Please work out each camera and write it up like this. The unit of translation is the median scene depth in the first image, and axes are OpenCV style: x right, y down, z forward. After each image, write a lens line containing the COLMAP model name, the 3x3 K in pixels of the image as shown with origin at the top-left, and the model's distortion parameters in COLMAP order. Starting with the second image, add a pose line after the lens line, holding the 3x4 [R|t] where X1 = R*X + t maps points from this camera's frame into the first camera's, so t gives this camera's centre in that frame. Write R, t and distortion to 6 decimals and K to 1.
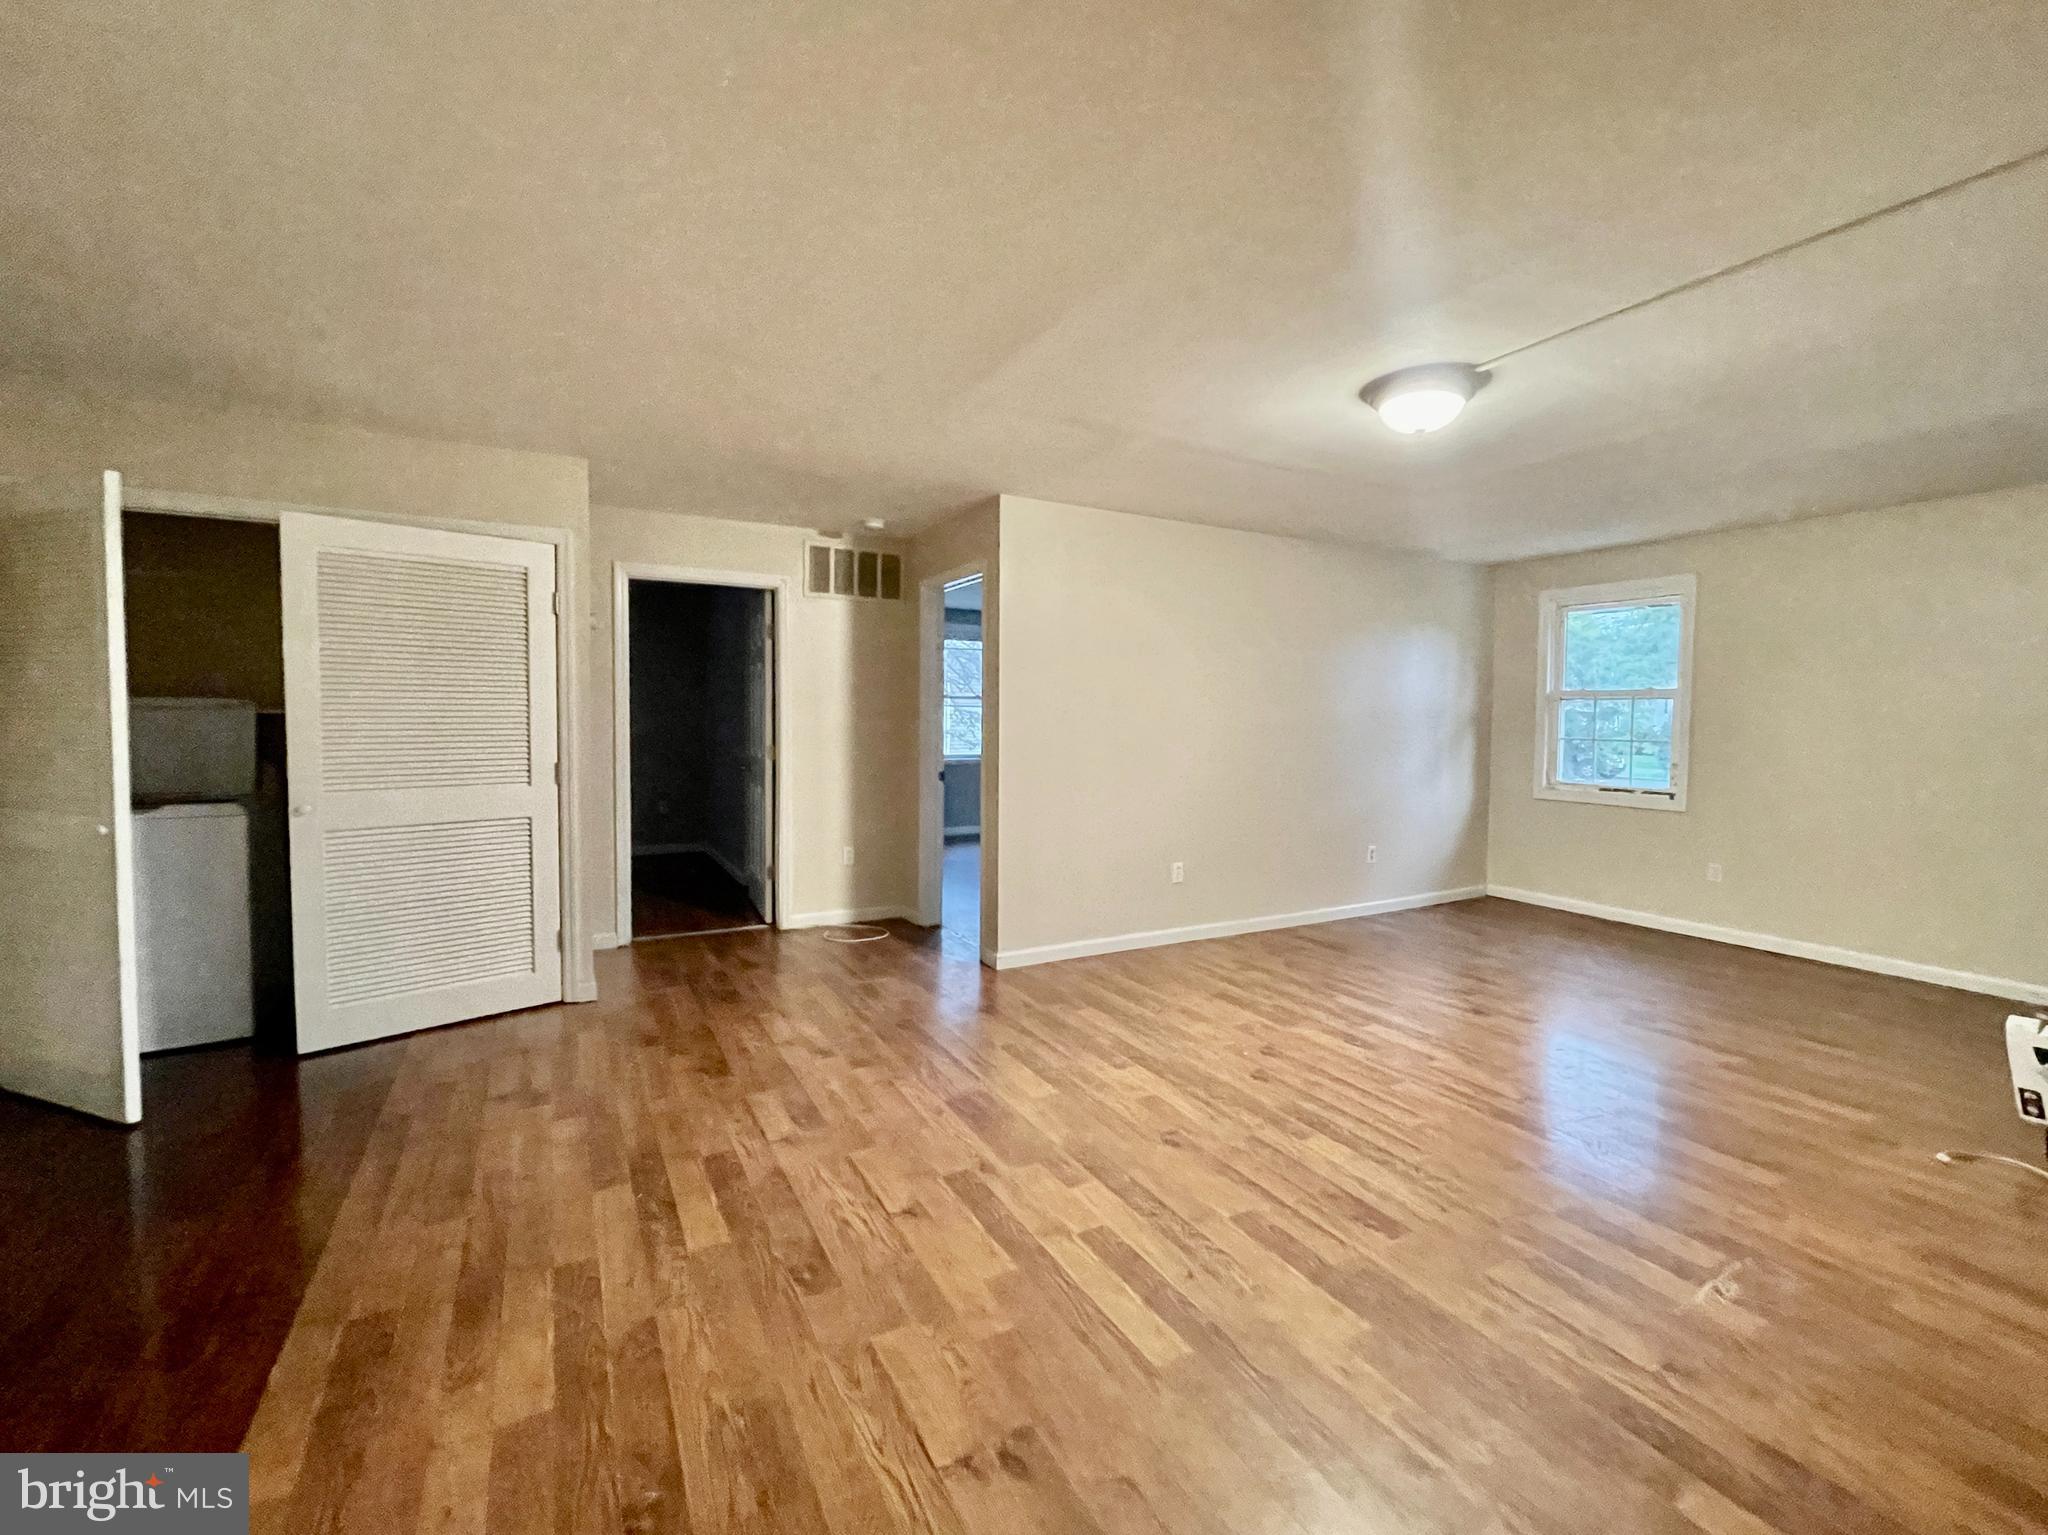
lens RADIAL K [[862.1, 0, 1027.0], [0, 862.1, 761.3], [0, 0, 1]] dist [0.001165, 0.000695]
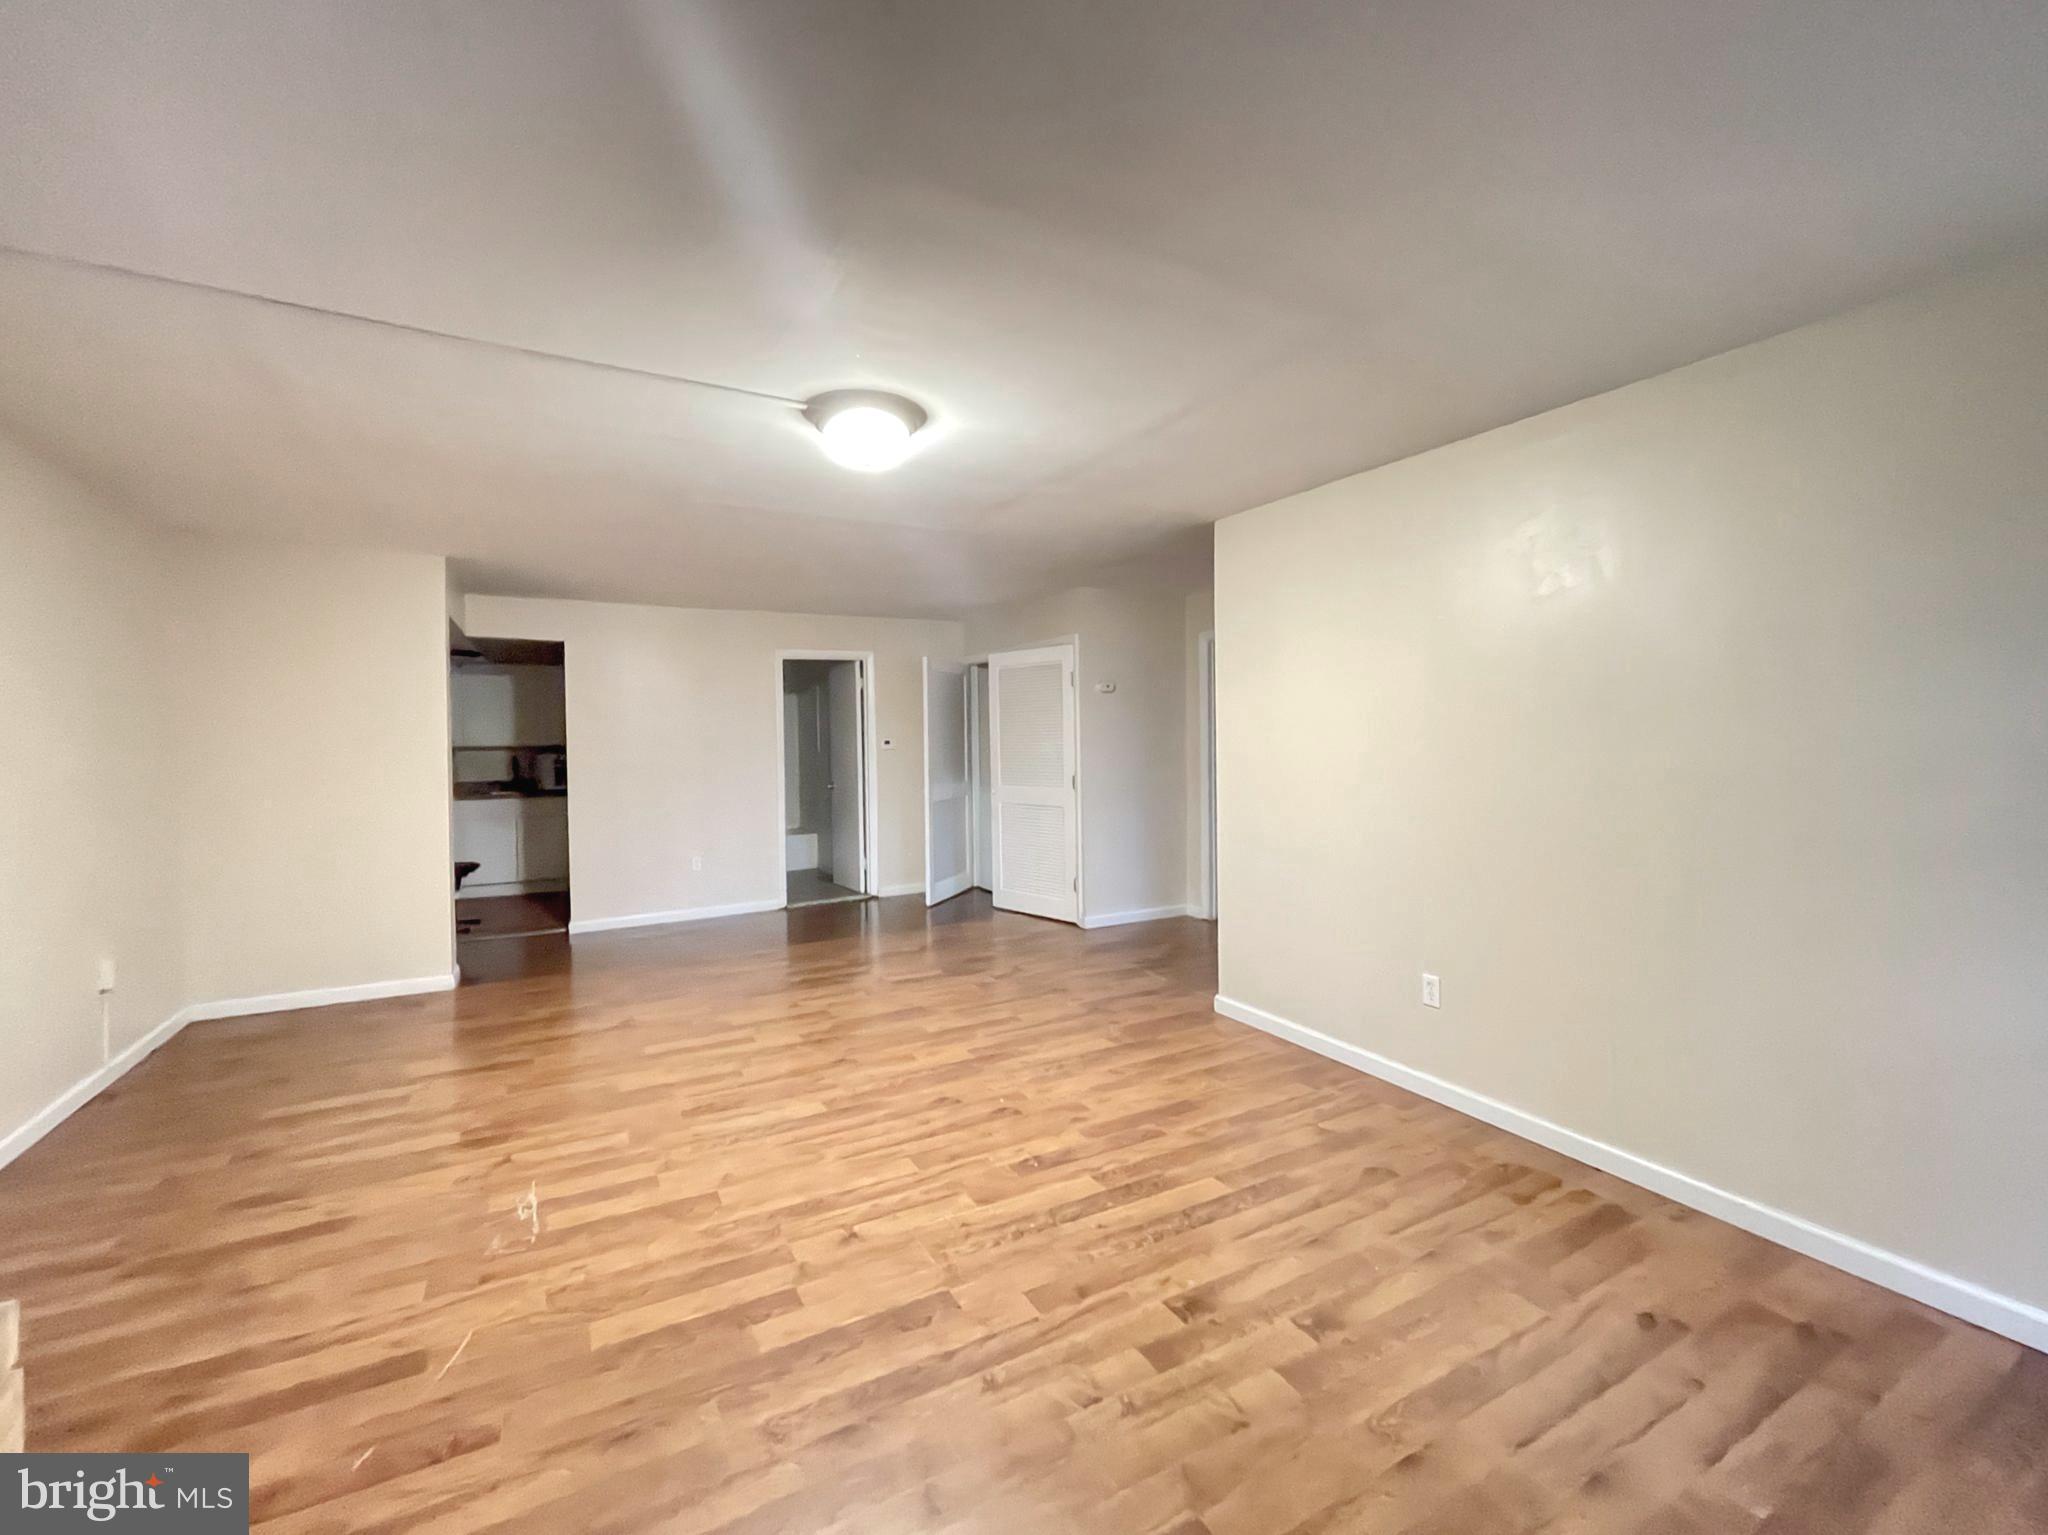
lens RADIAL K [[862.1, 0, 1021.9], [0, 862.1, 761.8], [0, 0, 1]] dist [0.001165, 0.000695]
pose [[-0.011770, 0.024627, -0.999627, 1.322903], [-0.038587, 0.998941, 0.025065, -0.076011], [0.999186, 0.038867, -0.010808, 1.104322]]
